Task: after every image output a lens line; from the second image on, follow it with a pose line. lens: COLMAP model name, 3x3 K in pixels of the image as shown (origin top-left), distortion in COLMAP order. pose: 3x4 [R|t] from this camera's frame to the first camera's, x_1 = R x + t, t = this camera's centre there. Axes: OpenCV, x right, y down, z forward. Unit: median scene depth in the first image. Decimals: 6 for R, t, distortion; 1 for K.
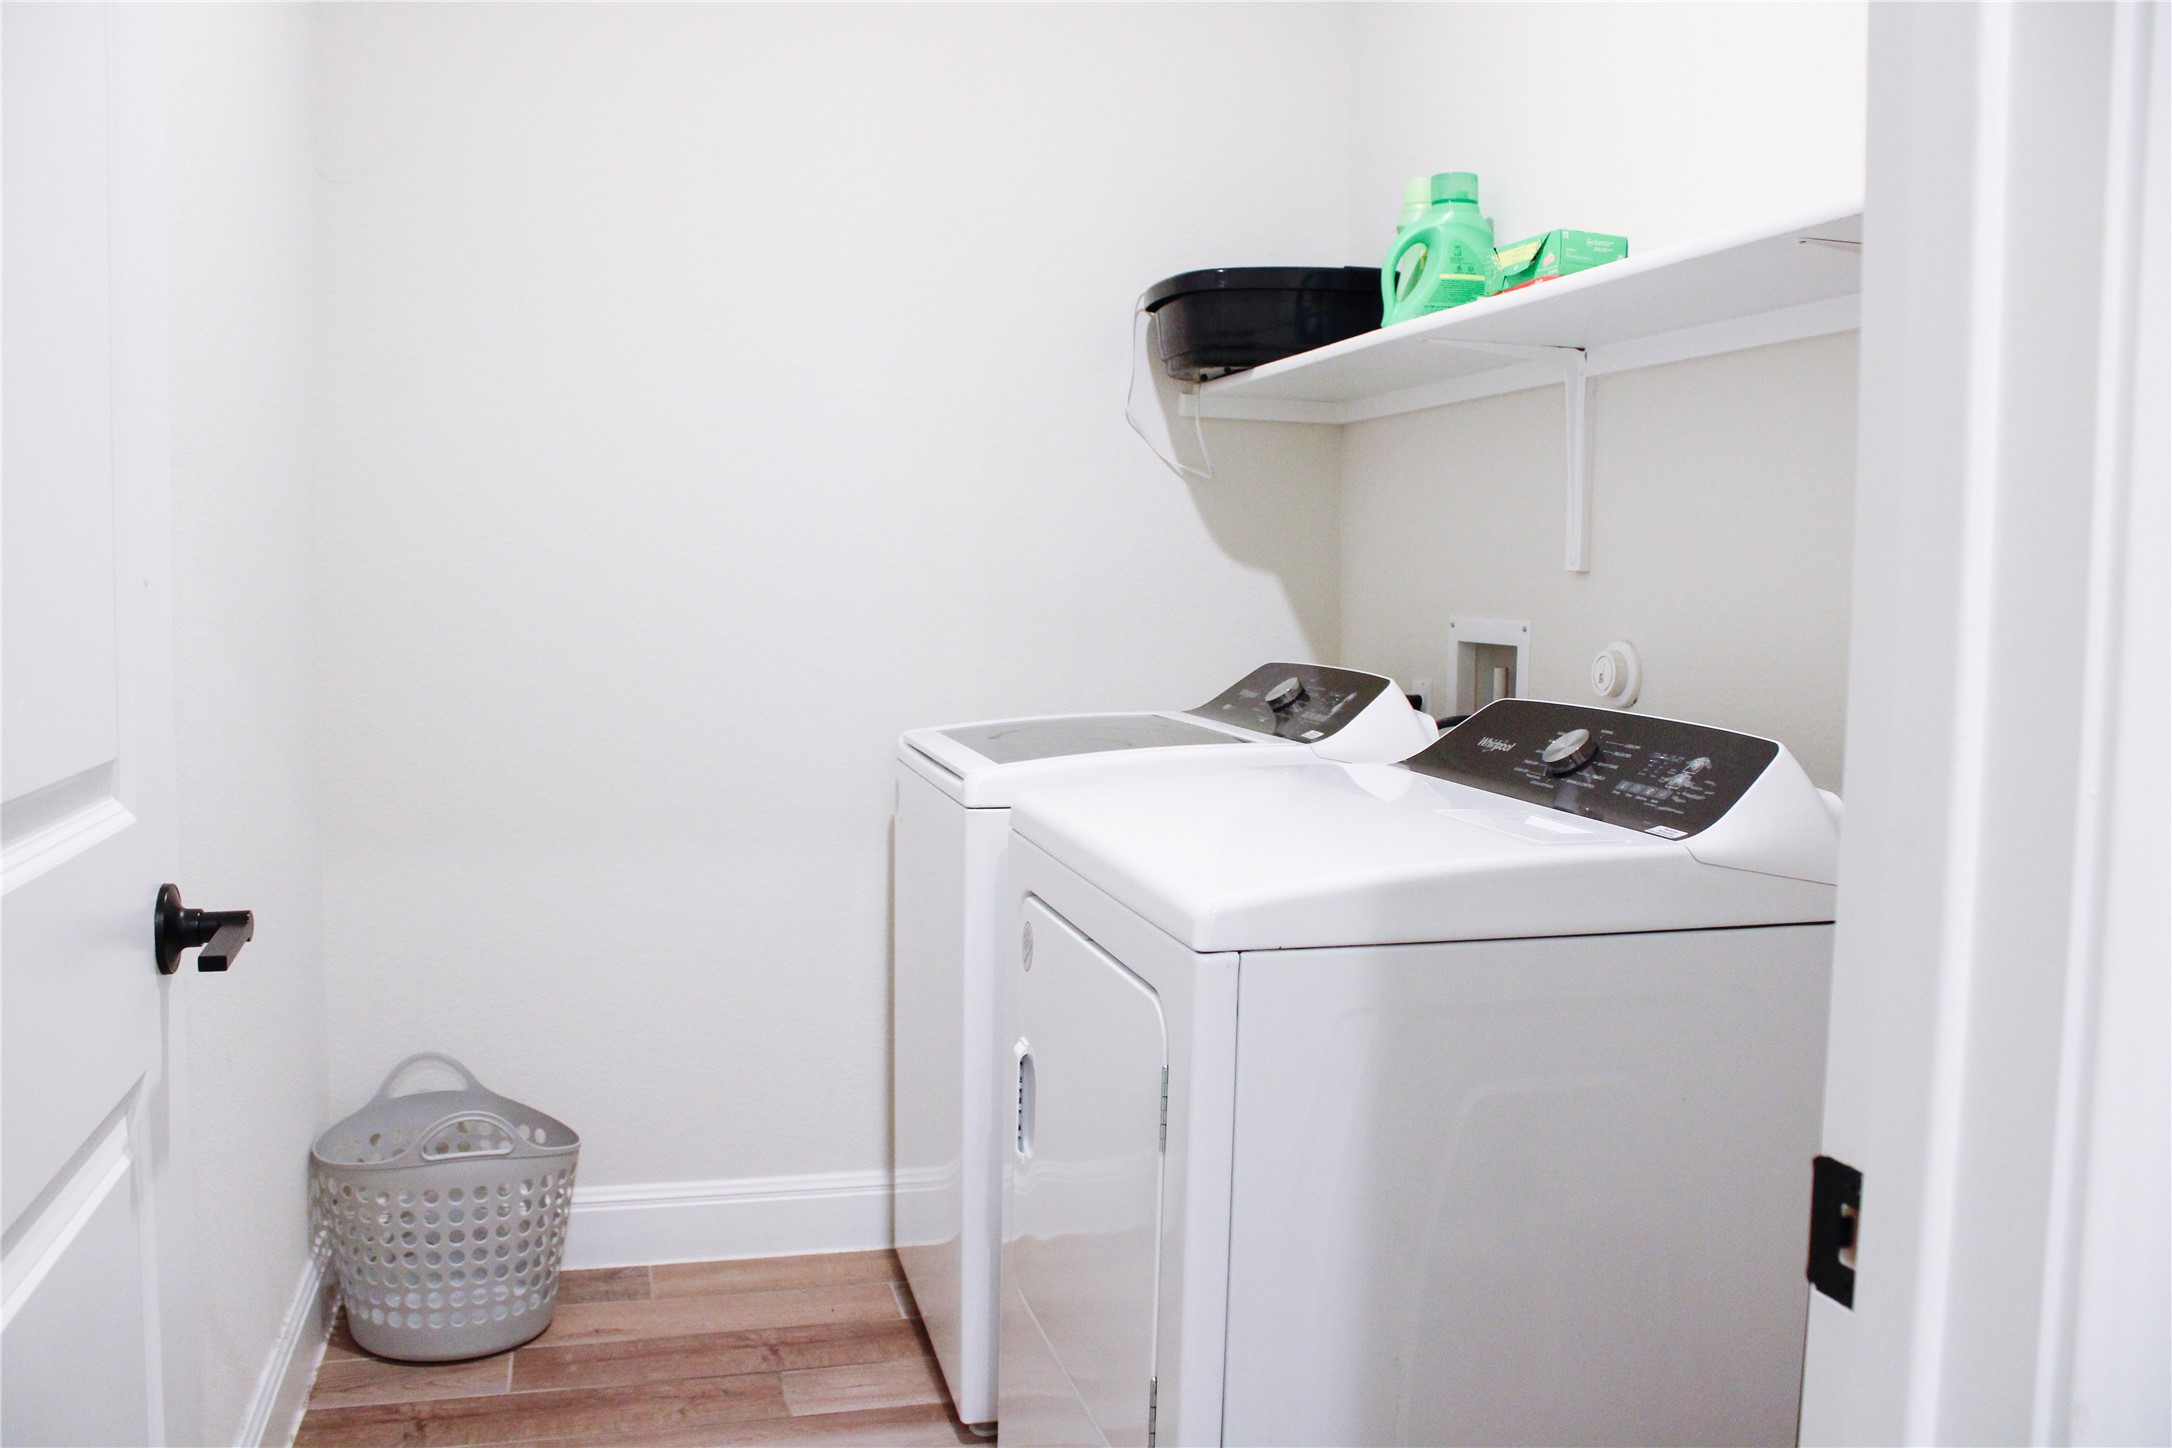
lens RADIAL K [[1787.4, 0, 1086.0], [0, 1787.4, 724.0], [0, 0, 1]] dist [-0.160835, 0.140943]
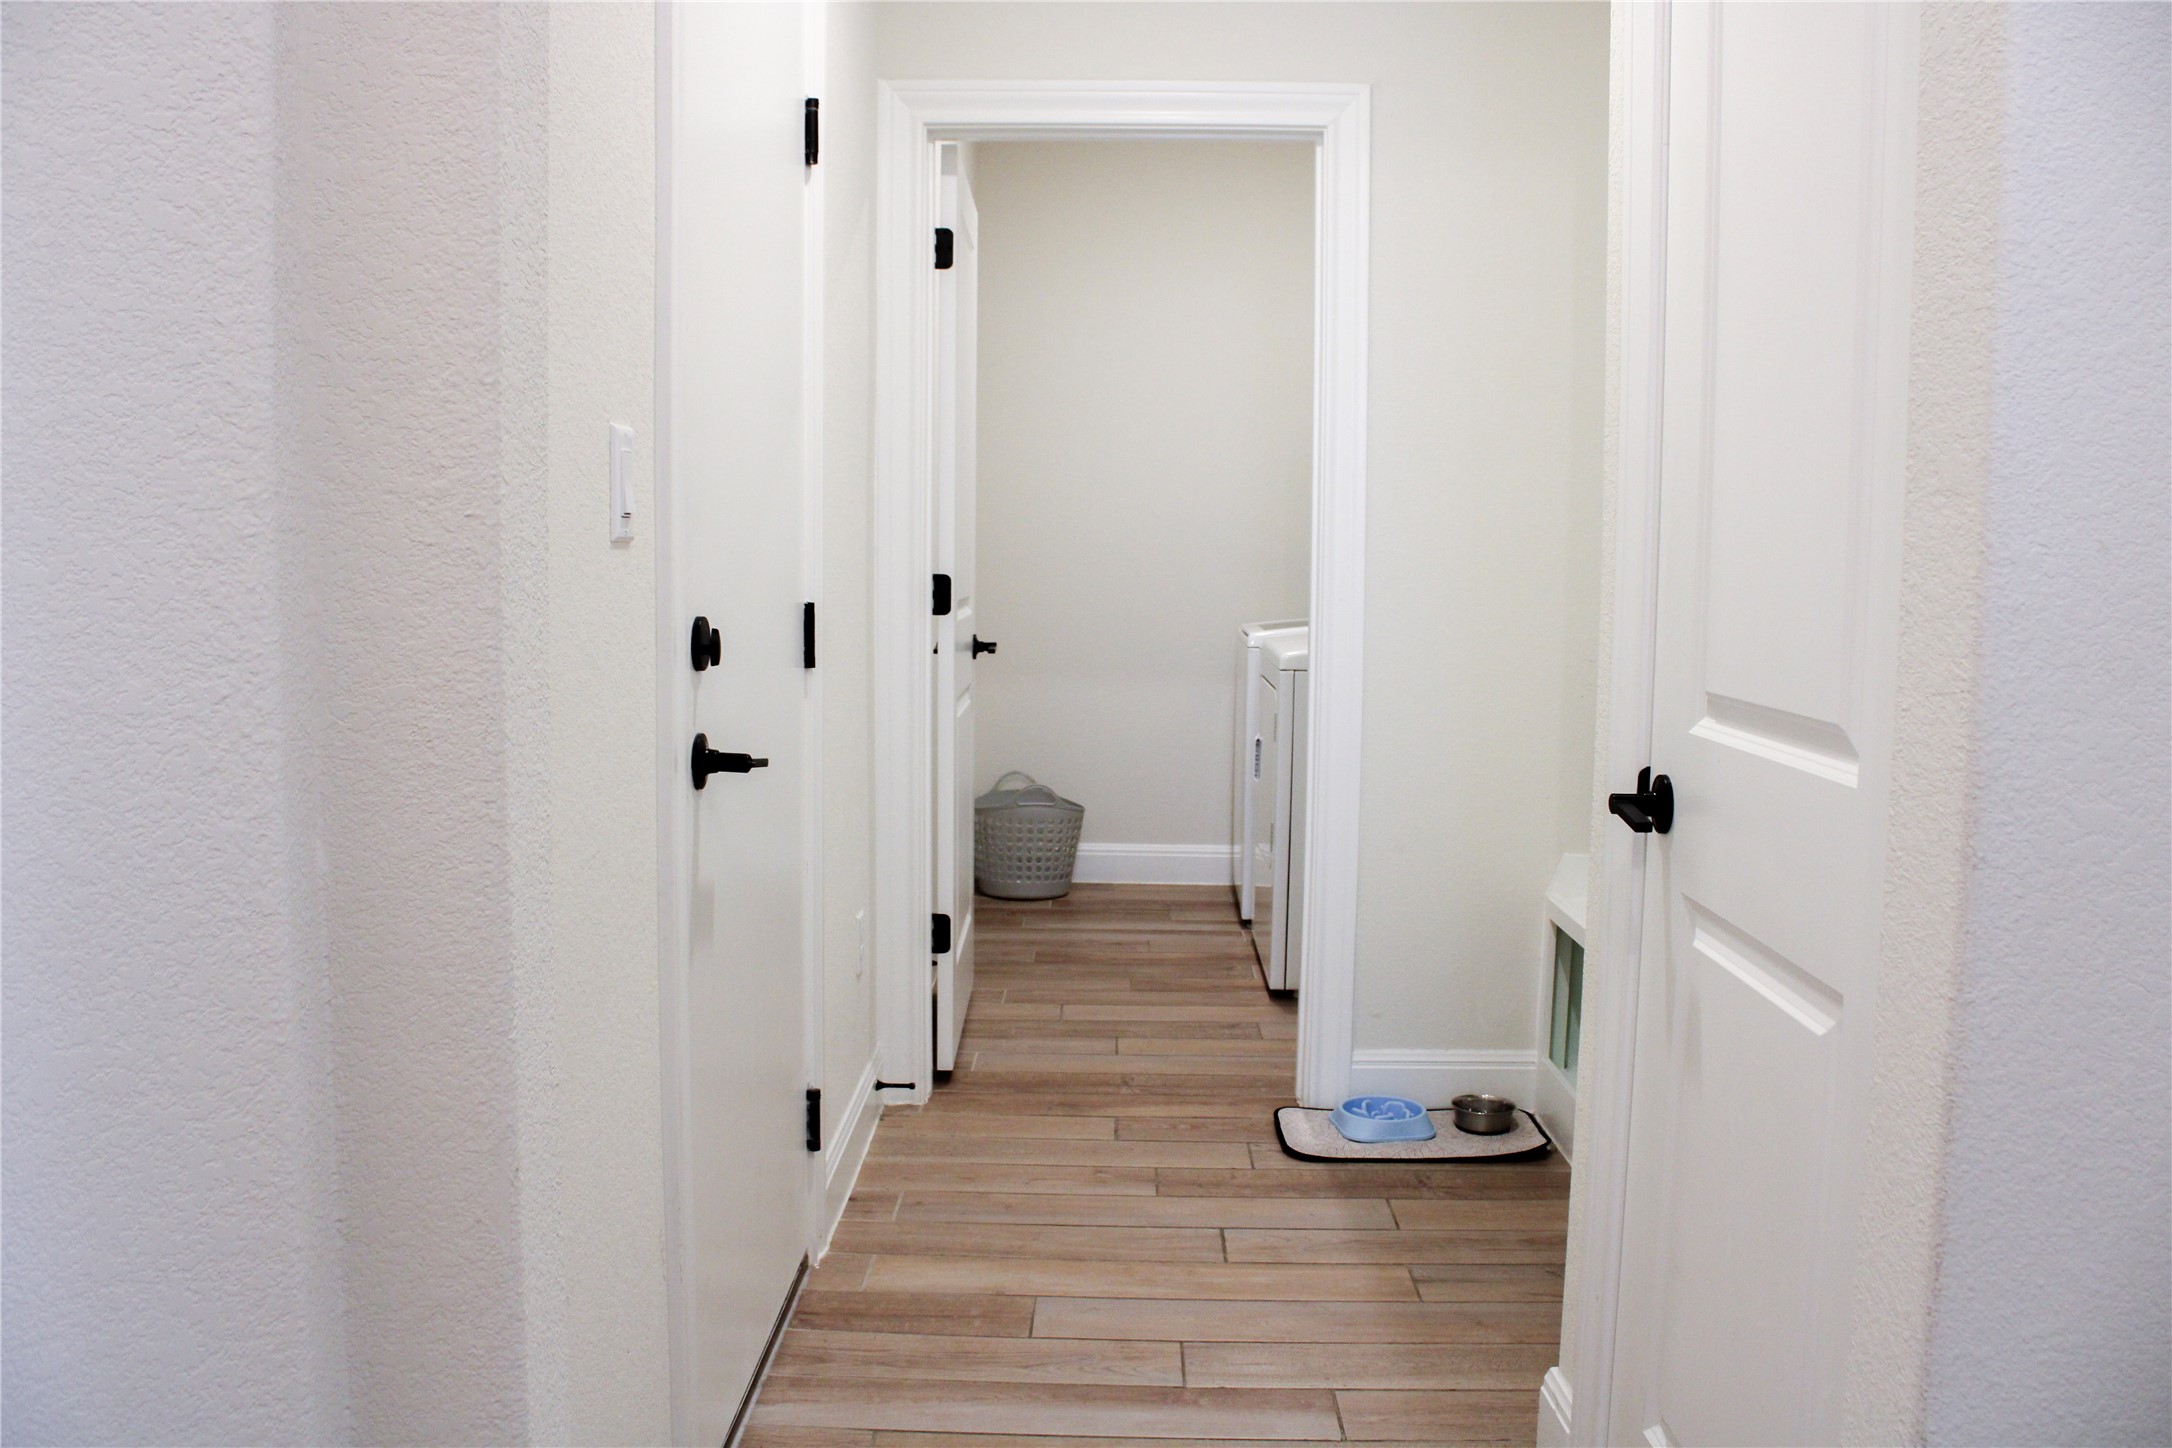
lens RADIAL K [[1787.4, 0, 1086.0], [0, 1787.4, 724.0], [0, 0, 1]] dist [-0.160835, 0.140943]
pose [[0.960710, 0.023532, -0.276555, 0.314970], [-0.020102, 0.999682, 0.015231, 0.095354], [0.276825, -0.009074, 0.960877, -1.094144]]
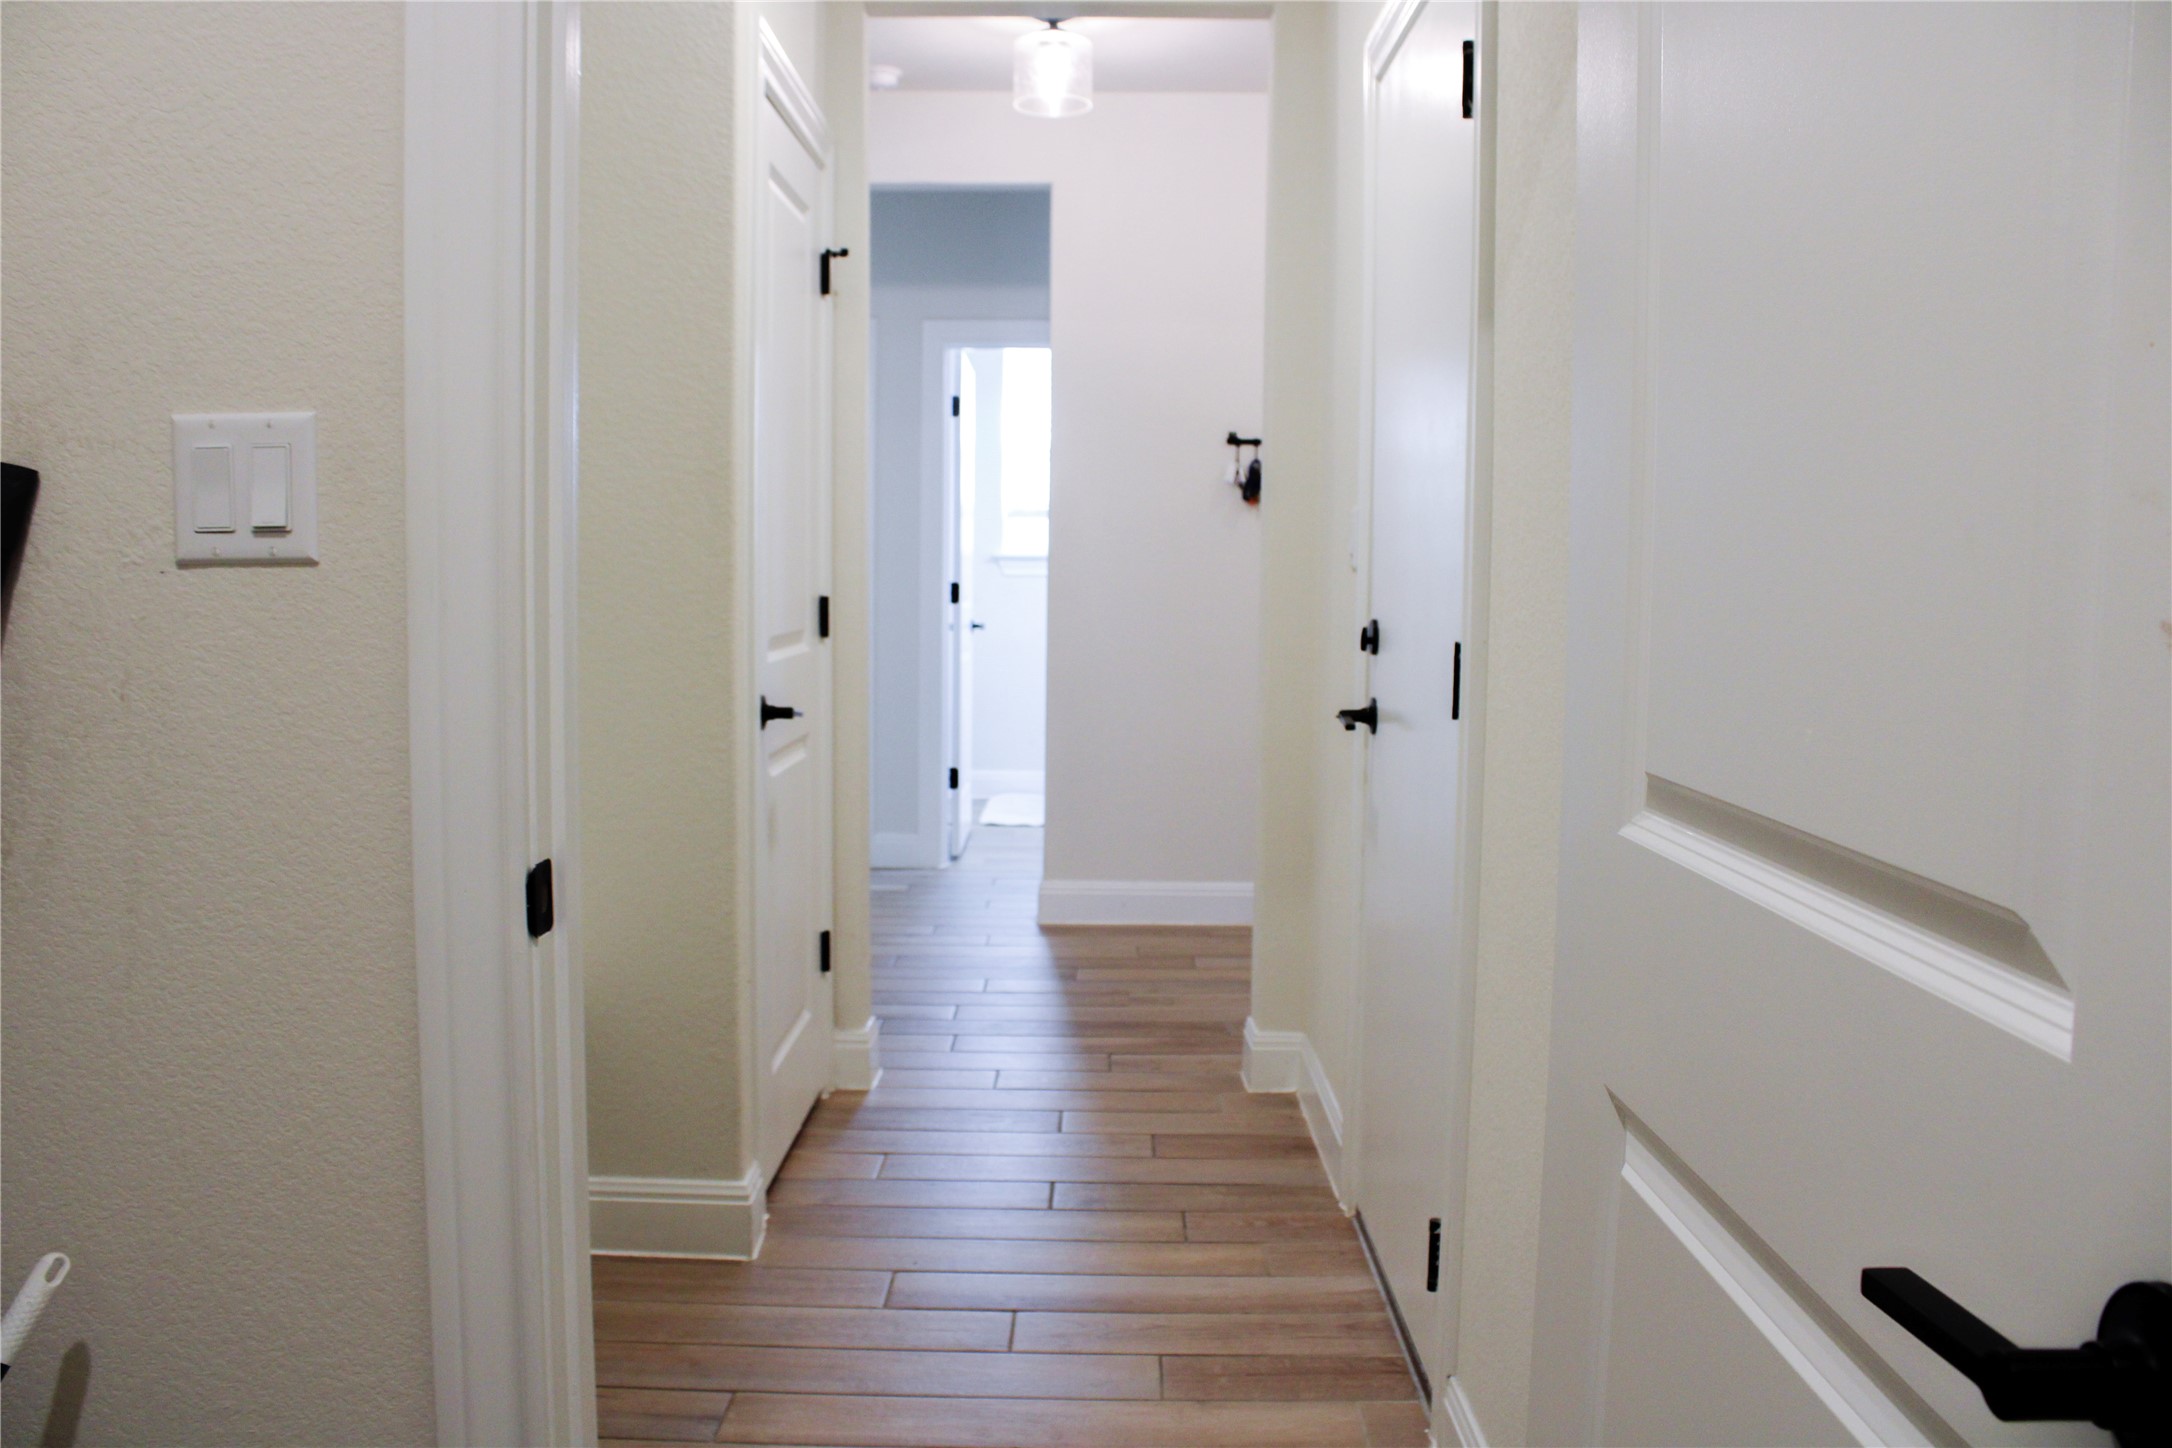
lens RADIAL K [[1787.4, 0, 1086.0], [0, 1787.4, 724.0], [0, 0, 1]] dist [-0.160835, 0.140943]
pose [[-0.963255, -0.053000, 0.263307, -0.691019], [-0.005164, 0.983811, 0.179134, -0.242144], [-0.268539, 0.171192, -0.947935, 2.602870]]
